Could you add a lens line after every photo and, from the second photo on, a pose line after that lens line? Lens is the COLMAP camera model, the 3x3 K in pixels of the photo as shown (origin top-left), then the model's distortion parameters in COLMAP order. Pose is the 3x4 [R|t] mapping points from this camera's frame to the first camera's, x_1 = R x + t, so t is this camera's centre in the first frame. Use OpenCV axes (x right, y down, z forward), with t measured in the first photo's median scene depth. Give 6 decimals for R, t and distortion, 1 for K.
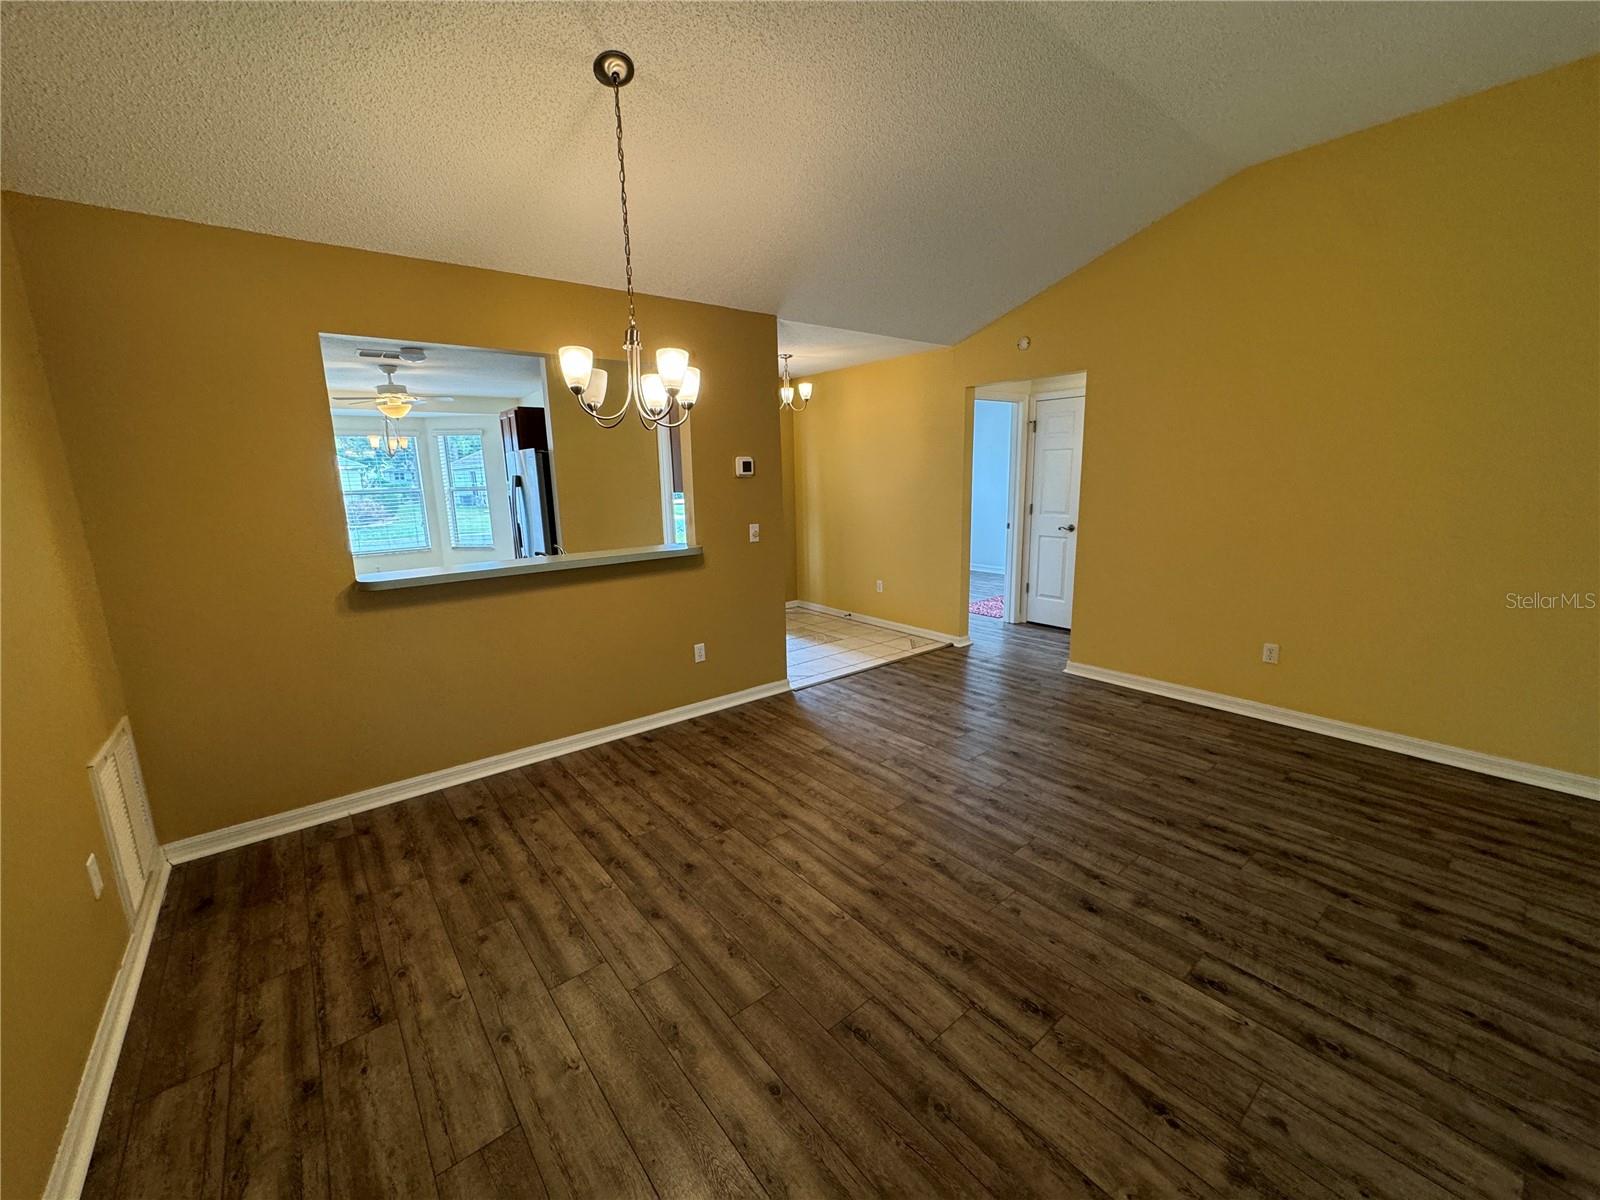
lens RADIAL K [[642.1, 0, 813.2], [0, 642.1, 593.6], [0, 0, 1]] dist [0.000705, 0.000032]
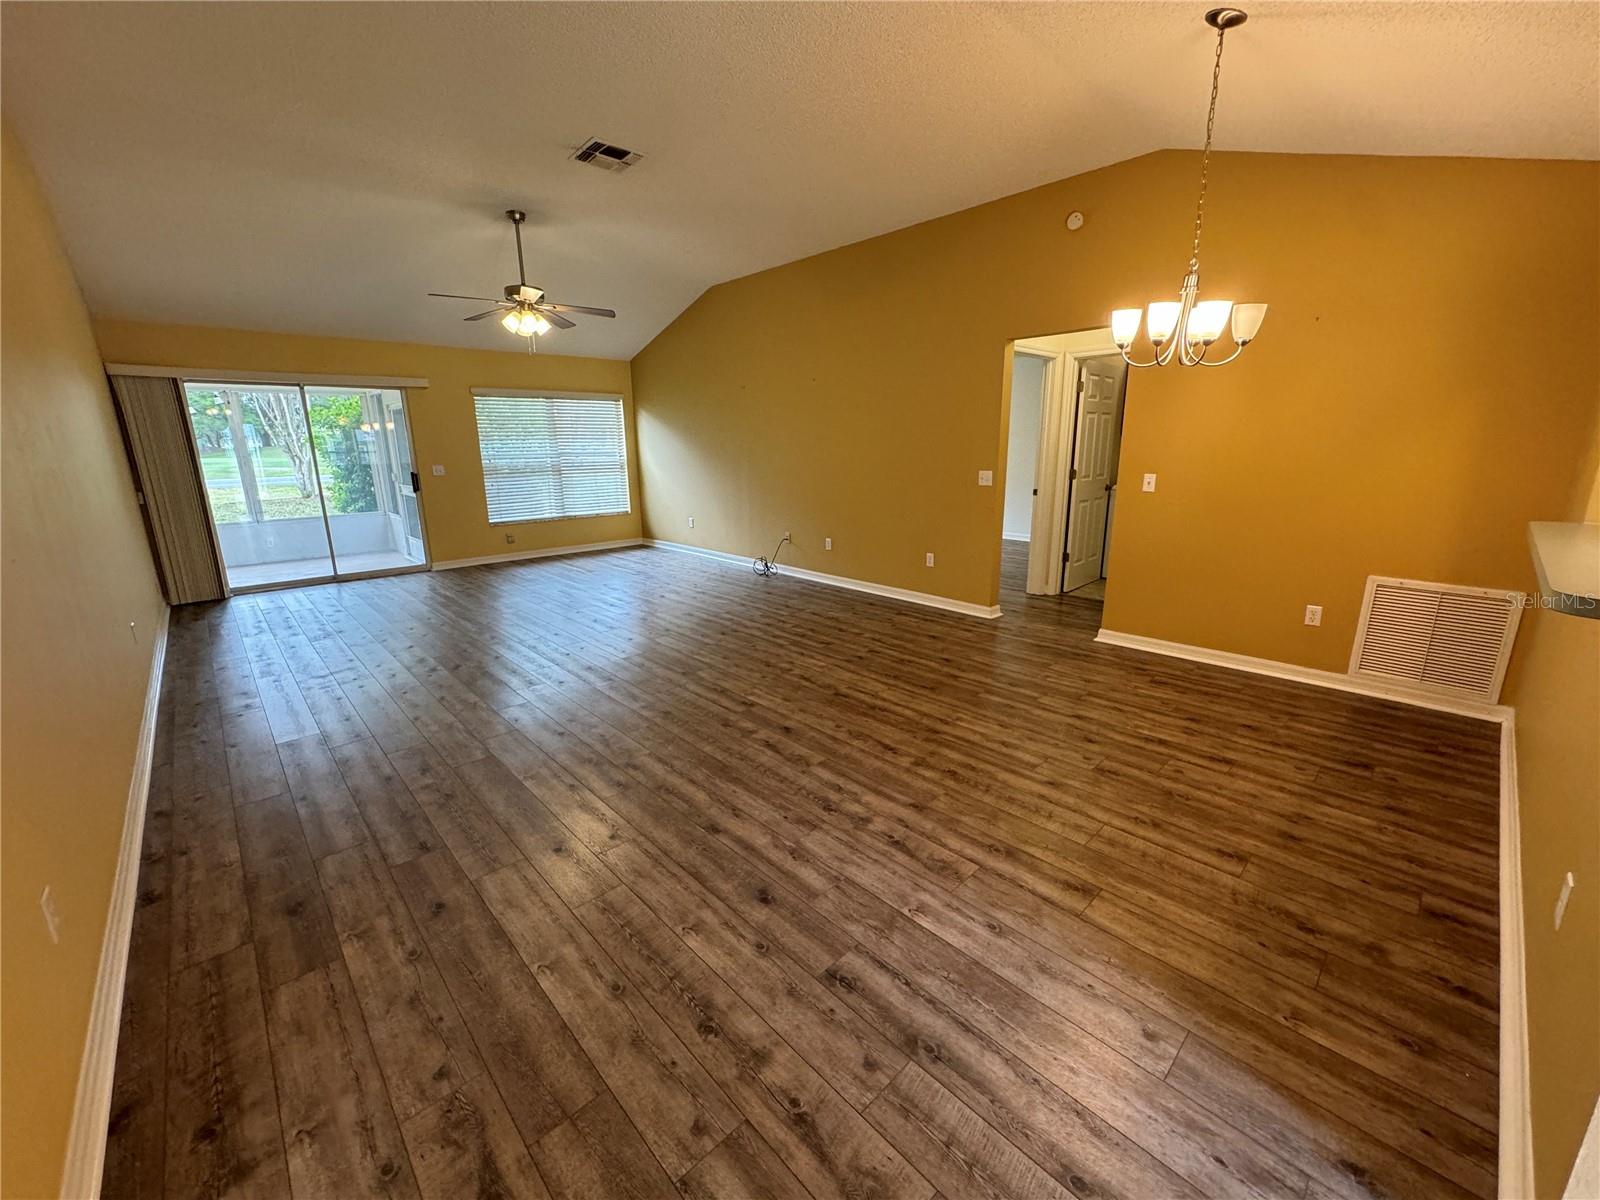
lens RADIAL K [[642.1, 0, 814.2], [0, 642.1, 587.0], [0, 0, 1]] dist [0.000705, 0.000032]
pose [[-0.996368, 0.051022, -0.068168, 0.370857], [0.019195, 0.914567, 0.403978, -0.322136], [0.082956, 0.401203, -0.912225, 1.804814]]
